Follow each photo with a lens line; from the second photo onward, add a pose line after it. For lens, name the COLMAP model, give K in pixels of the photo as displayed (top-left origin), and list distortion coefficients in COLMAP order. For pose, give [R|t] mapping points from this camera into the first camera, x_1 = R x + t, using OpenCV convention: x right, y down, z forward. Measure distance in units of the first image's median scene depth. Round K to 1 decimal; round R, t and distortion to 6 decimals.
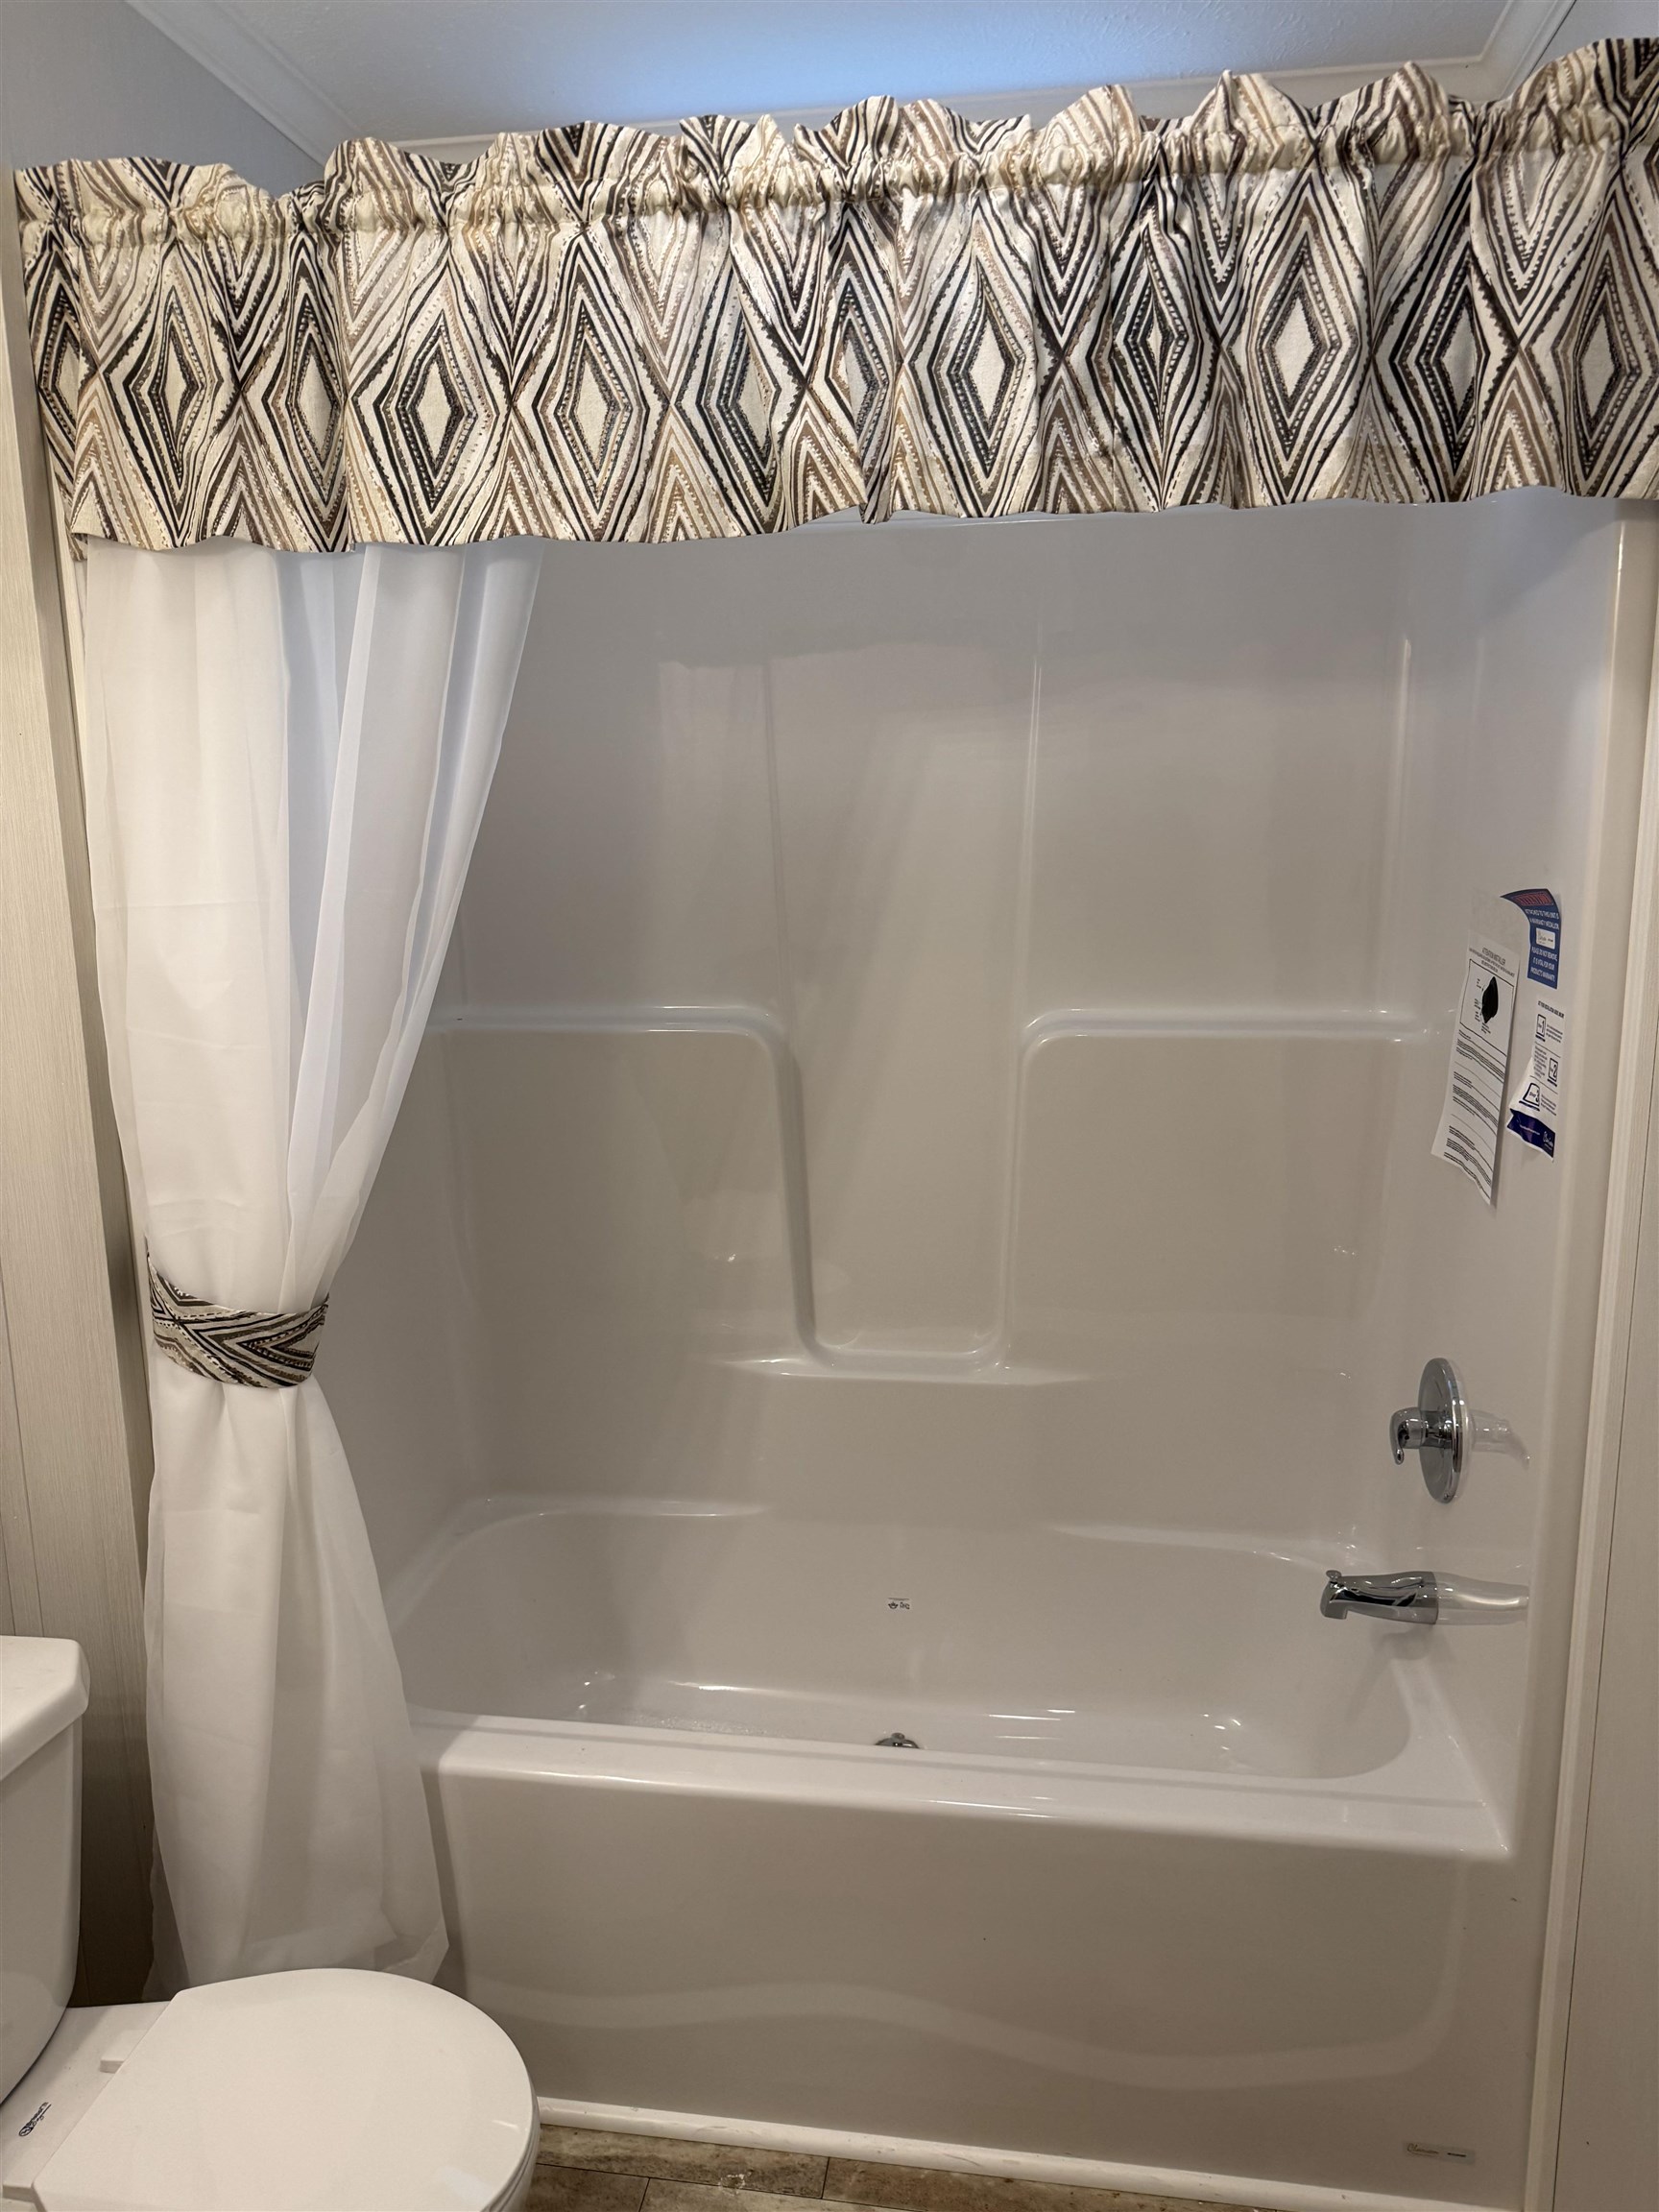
lens RADIAL K [[1570.3, 0, 840.7], [0, 1570.3, 1110.9], [0, 0, 1]] dist [0.007557, -0.010677]
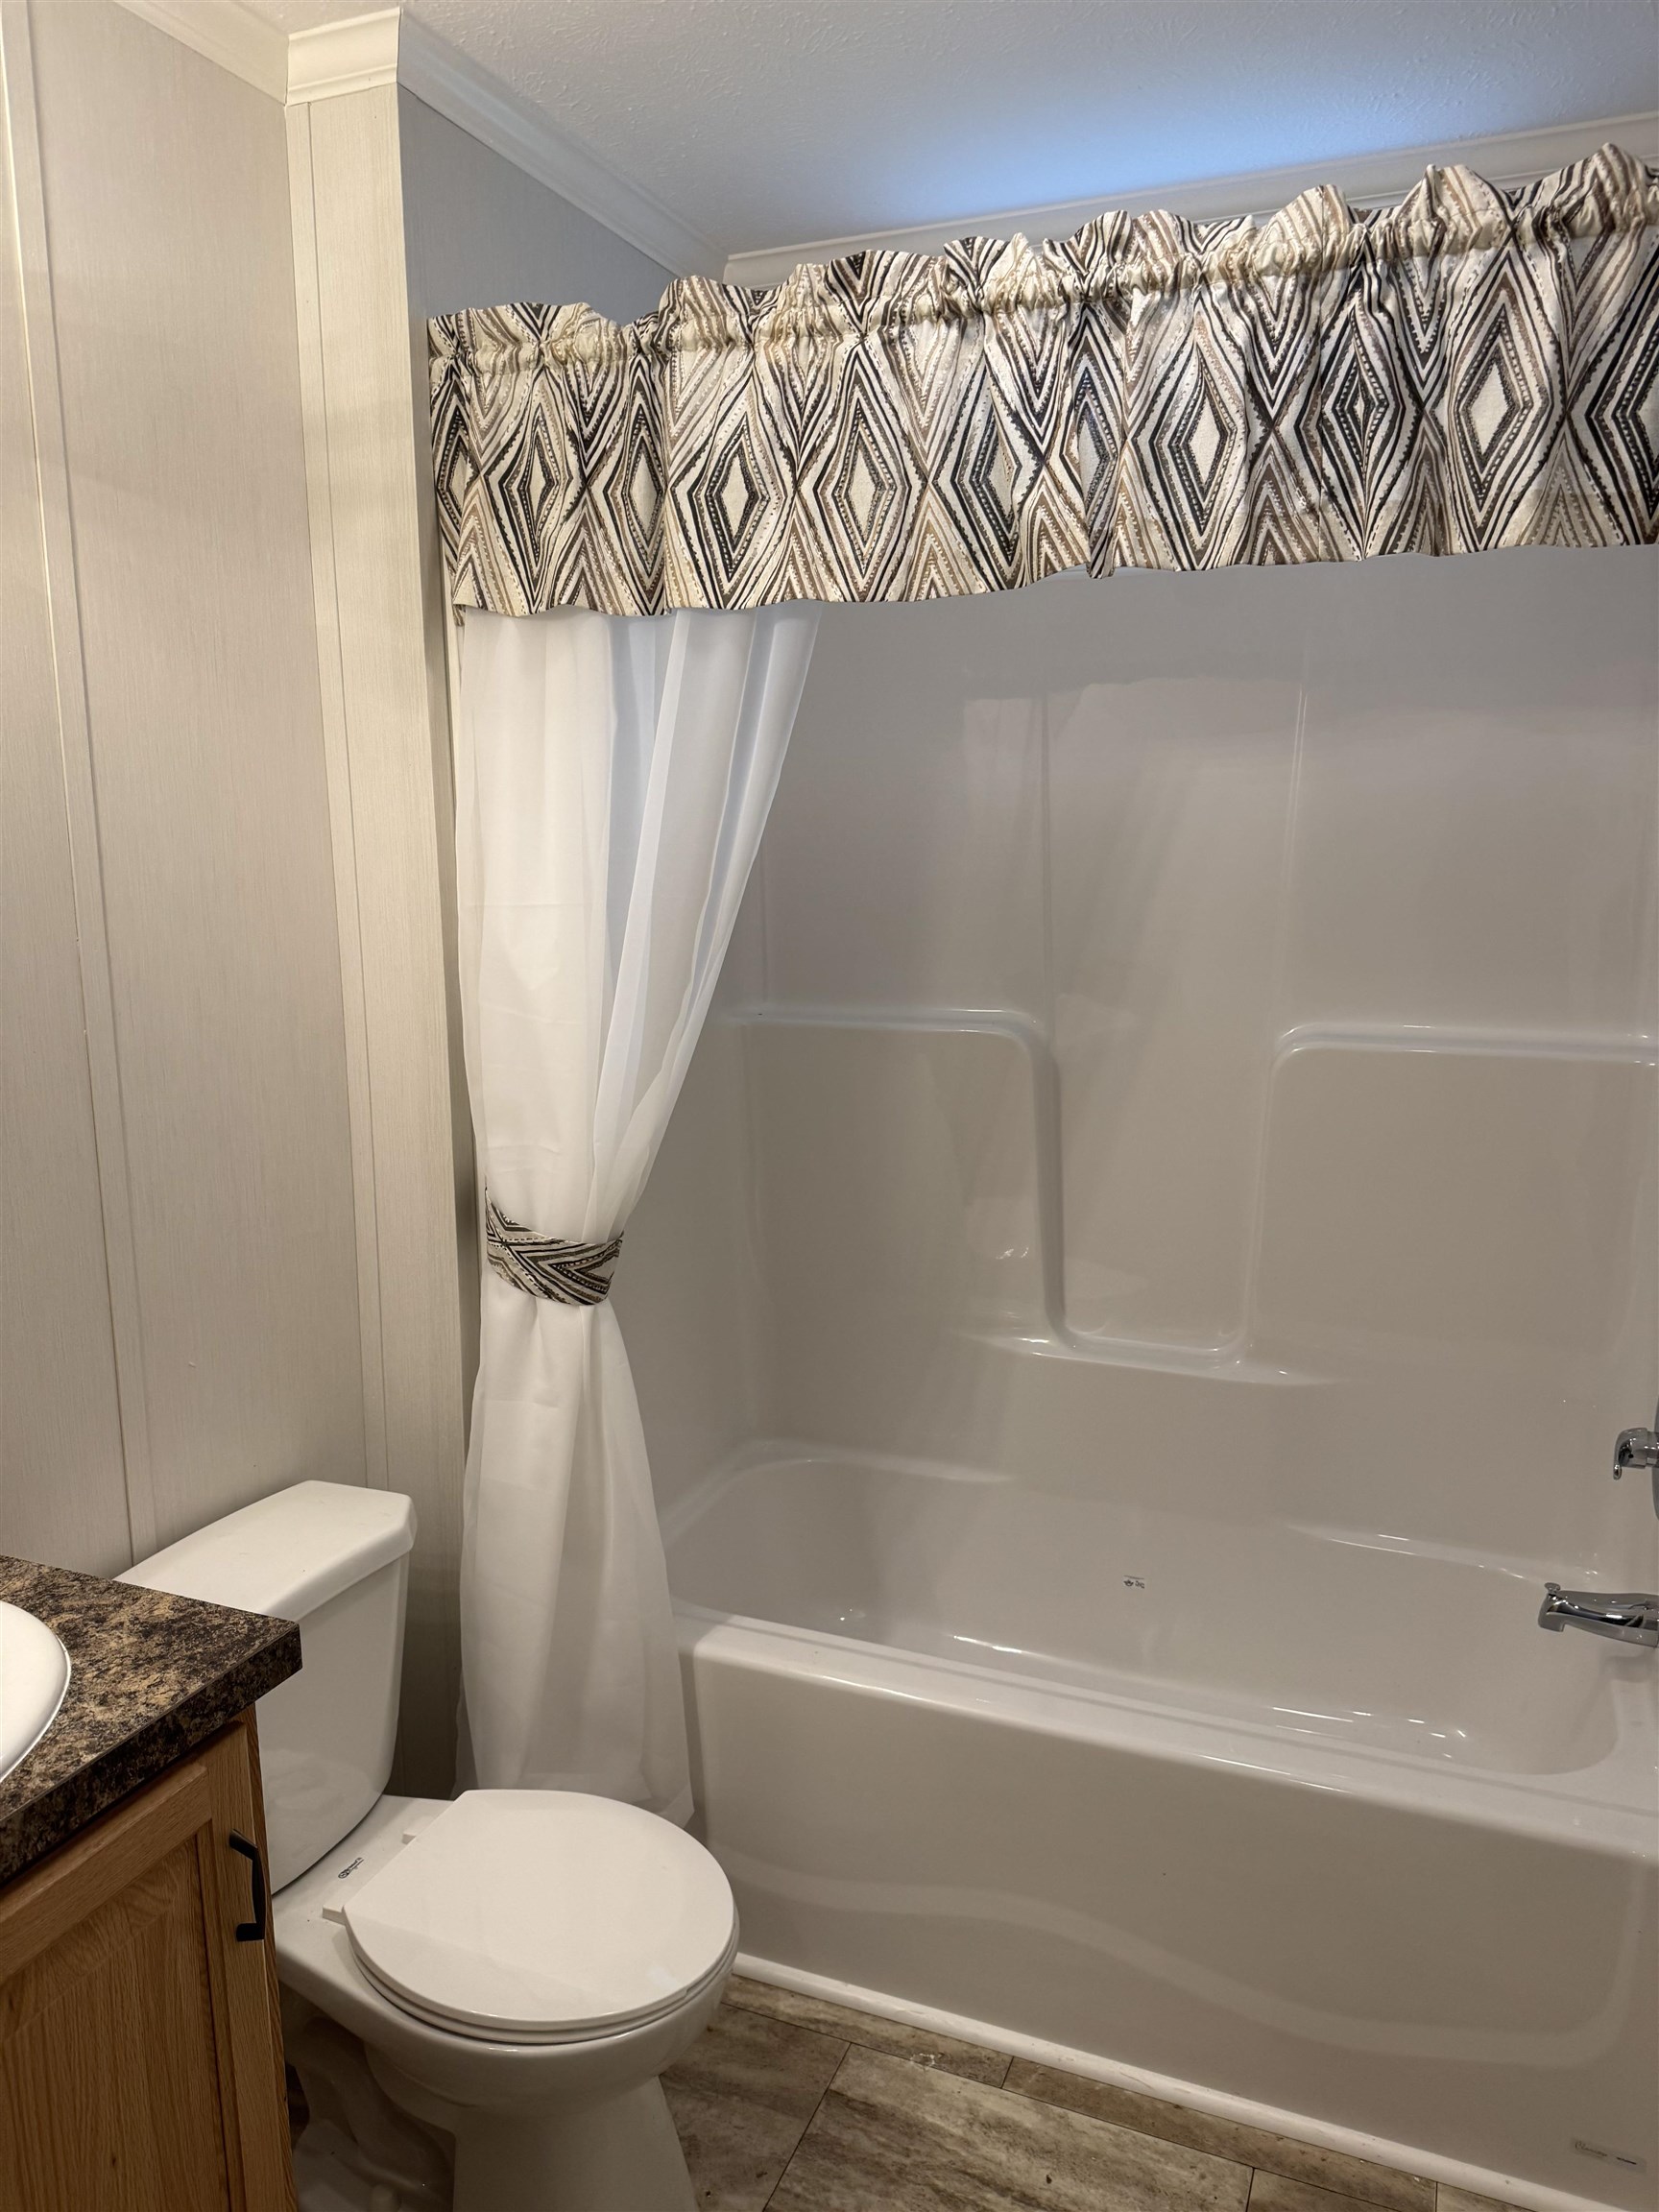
lens RADIAL K [[1570.3, 0, 840.7], [0, 1570.3, 1110.9], [0, 0, 1]] dist [0.007557, -0.010677]
pose [[0.973214, 0.048586, -0.224710, 0.115857], [-0.051697, 0.998631, -0.007982, 0.031704], [0.224015, 0.019385, 0.974393, -0.149568]]
